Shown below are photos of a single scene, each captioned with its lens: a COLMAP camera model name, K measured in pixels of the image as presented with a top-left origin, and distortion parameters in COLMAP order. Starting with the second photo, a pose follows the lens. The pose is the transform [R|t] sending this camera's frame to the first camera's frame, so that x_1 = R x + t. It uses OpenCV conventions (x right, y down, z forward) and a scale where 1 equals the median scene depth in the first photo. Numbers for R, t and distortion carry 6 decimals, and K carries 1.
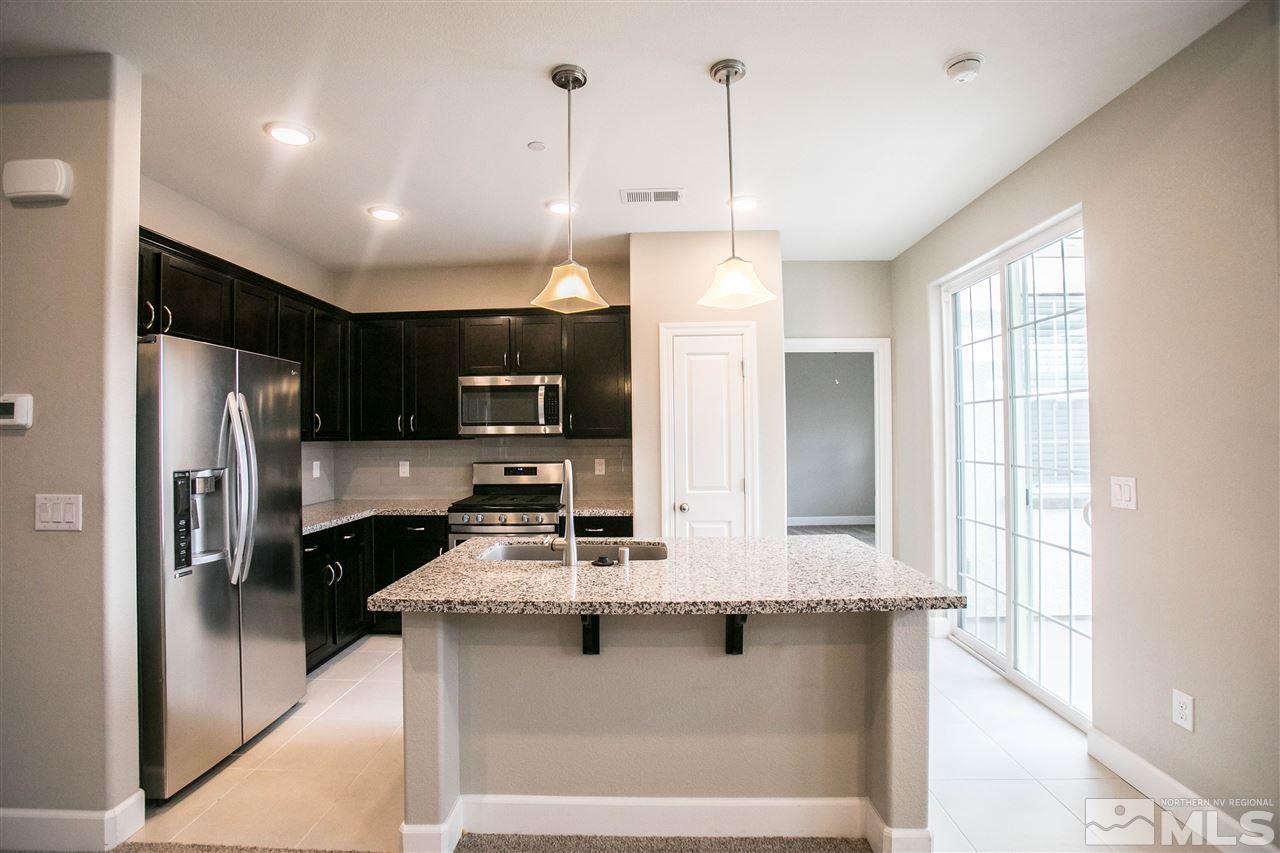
lens RADIAL K [[607.5, 0, 618.4], [0, 607.5, 427.6], [0, 0, 1]] dist [-0.044418, 0.000502]
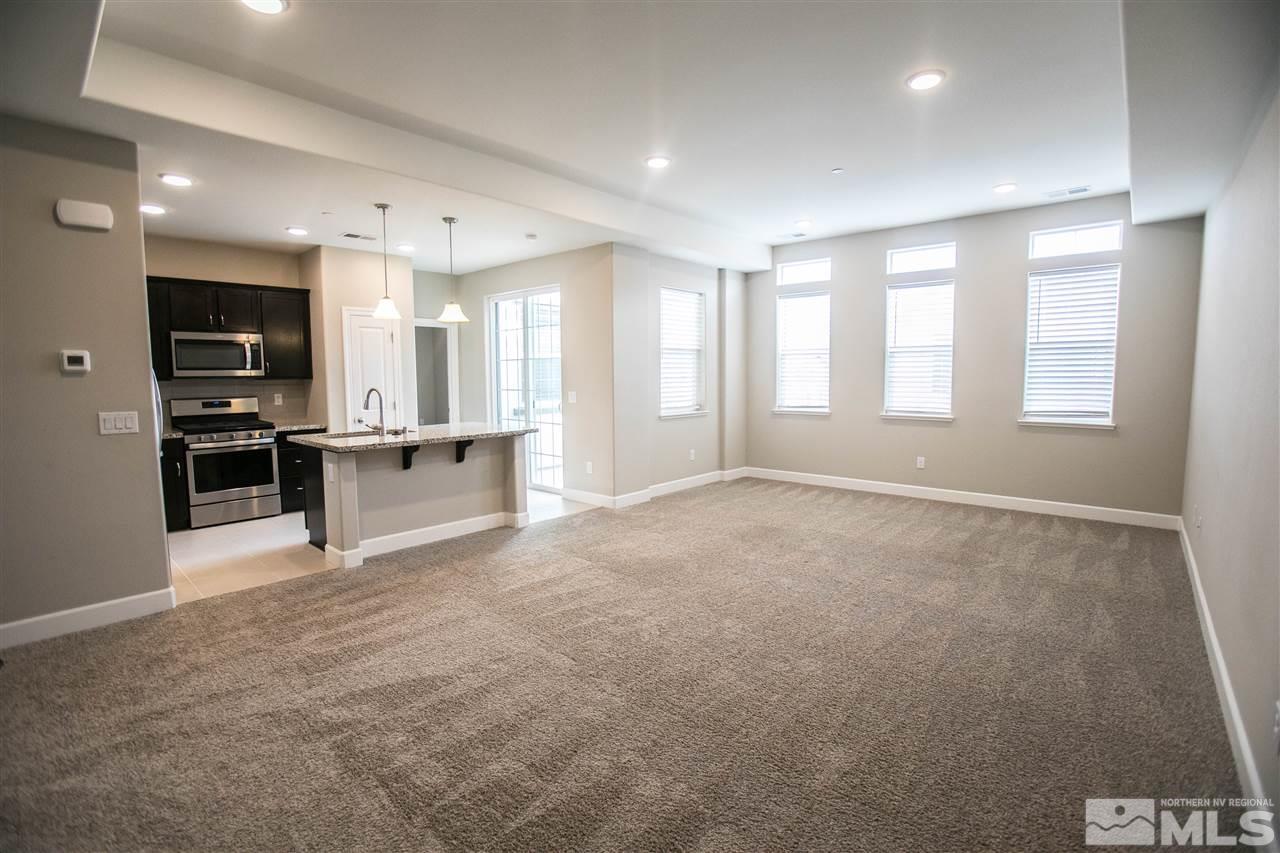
lens RADIAL K [[606.9, 0, 640.0], [0, 606.9, 426.5], [0, 0, 1]] dist [-0.030869, 0.000144]
pose [[0.638144, -0.063701, 0.767277, -0.646190], [-0.006767, 0.996069, 0.088324, -0.001824], [-0.769887, -0.061556, 0.635205, -0.604930]]
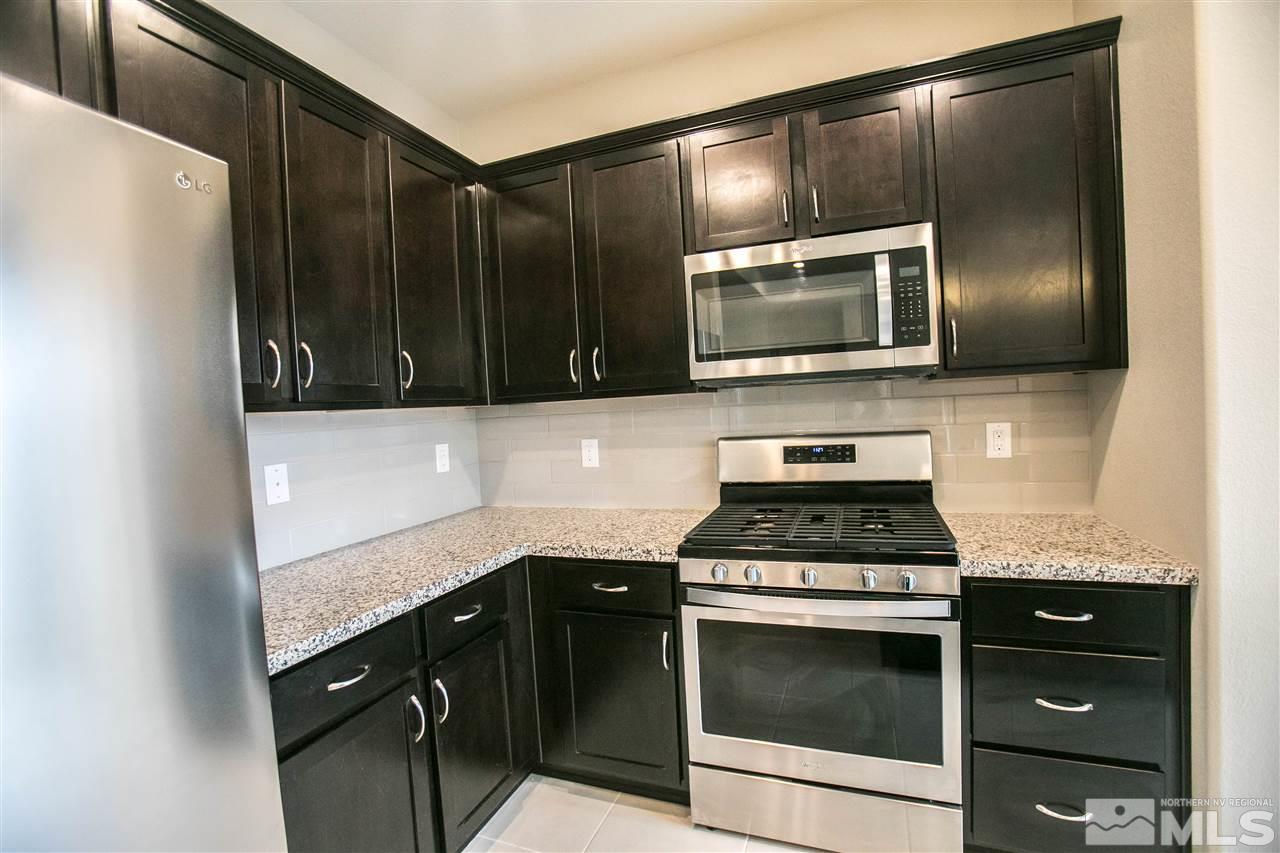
lens RADIAL K [[588.1, 0, 640.0], [0, 588.1, 426.5], [0, 0, 1]] dist [-0.043401, 0.000078]
pose [[0.954152, -0.029587, -0.297858, -0.177630], [0.046974, 0.997574, 0.051383, 0.022740], [0.295615, -0.063019, 0.953226, 0.590101]]
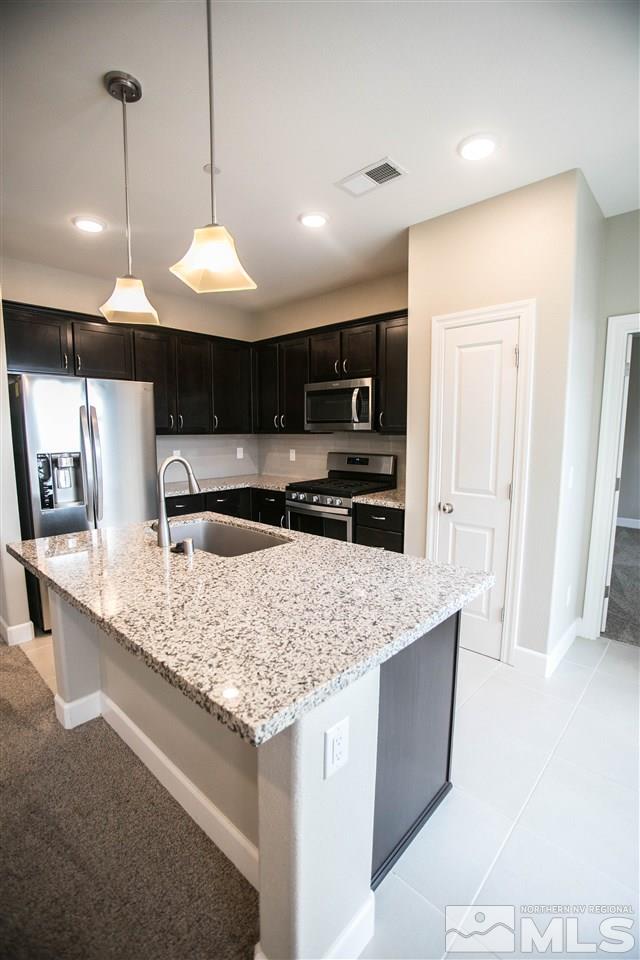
lens RADIAL K [[441.1, 0, 320.0], [0, 441.1, 480.0], [0, 0, 1]] dist [-0.043401, 0.000078]
pose [[0.774990, 0.080406, -0.626838, 0.373050], [0.000977, 0.991720, 0.128419, -0.003686], [0.631973, -0.100136, 0.768494, 0.315023]]
